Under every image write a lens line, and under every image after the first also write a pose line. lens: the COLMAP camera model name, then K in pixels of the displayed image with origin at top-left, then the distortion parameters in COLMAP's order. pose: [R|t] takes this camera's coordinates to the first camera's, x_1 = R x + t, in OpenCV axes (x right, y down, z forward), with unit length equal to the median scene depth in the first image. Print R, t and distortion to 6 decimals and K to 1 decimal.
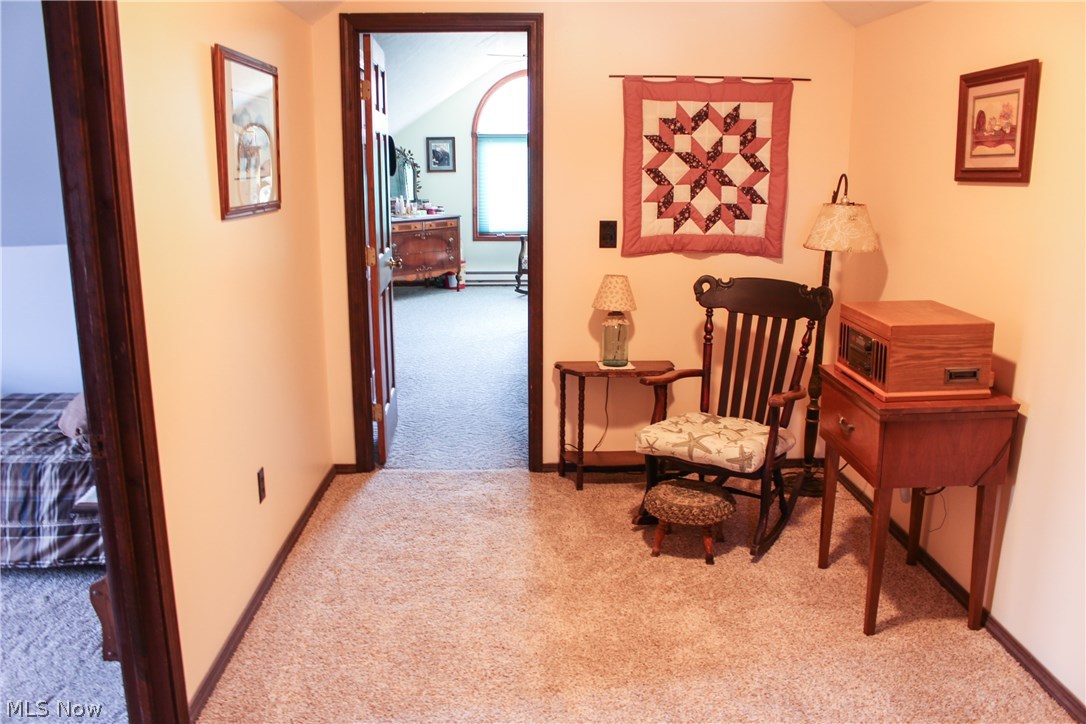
lens RADIAL K [[863.6, 0, 542.3], [0, 863.6, 358.3], [0, 0, 1]] dist [-0.106927, 0.009574]
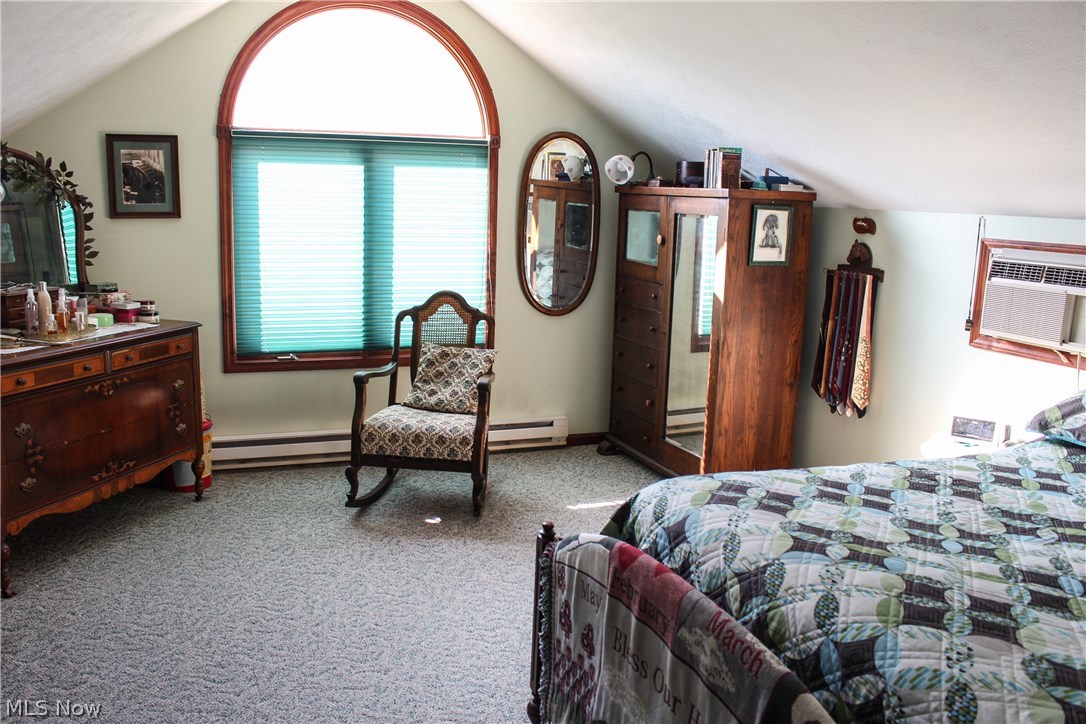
lens RADIAL K [[863.6, 0, 539.8], [0, 863.6, 370.9], [0, 0, 1]] dist [-0.106927, 0.009574]
pose [[0.939639, -0.036577, 0.340206, -0.079926], [0.043357, 0.998983, -0.012347, -0.128863], [-0.339408, 0.026352, 0.940270, 0.550544]]
